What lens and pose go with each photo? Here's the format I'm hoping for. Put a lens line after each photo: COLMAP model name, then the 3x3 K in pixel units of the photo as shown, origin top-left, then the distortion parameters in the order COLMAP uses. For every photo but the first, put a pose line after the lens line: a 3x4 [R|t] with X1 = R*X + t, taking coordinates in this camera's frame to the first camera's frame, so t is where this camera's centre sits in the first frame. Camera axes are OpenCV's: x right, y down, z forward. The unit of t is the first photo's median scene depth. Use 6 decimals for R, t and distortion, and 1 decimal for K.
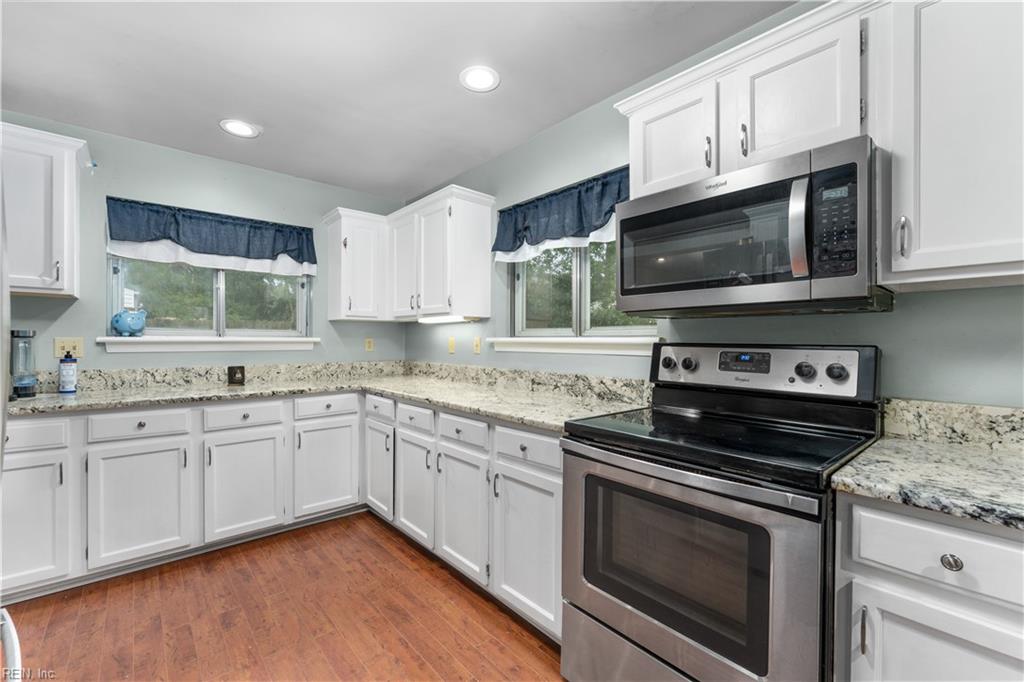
lens RADIAL K [[427.7, 0, 516.9], [0, 427.7, 344.4], [0, 0, 1]] dist [-0.000923, -0.000744]
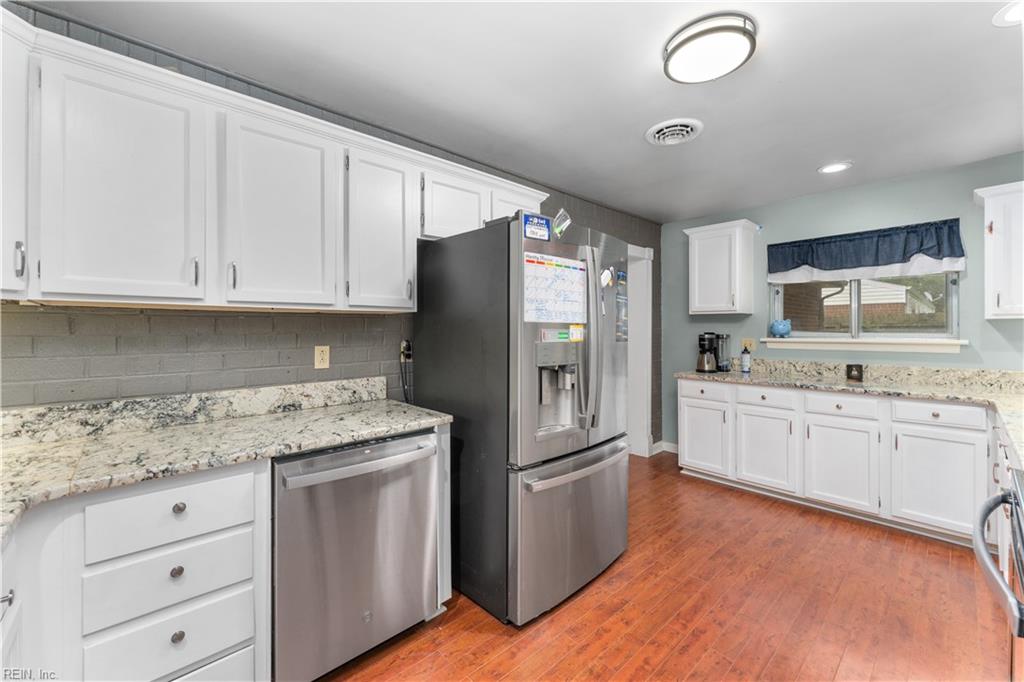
lens RADIAL K [[427.7, 0, 518.8], [0, 427.7, 330.6], [0, 0, 1]] dist [-0.000923, -0.000744]
pose [[0.045932, 0.001898, -0.998943, 0.471878], [-0.008474, 0.999963, 0.001510, -0.035486], [0.998909, 0.008396, 0.045947, 0.047946]]
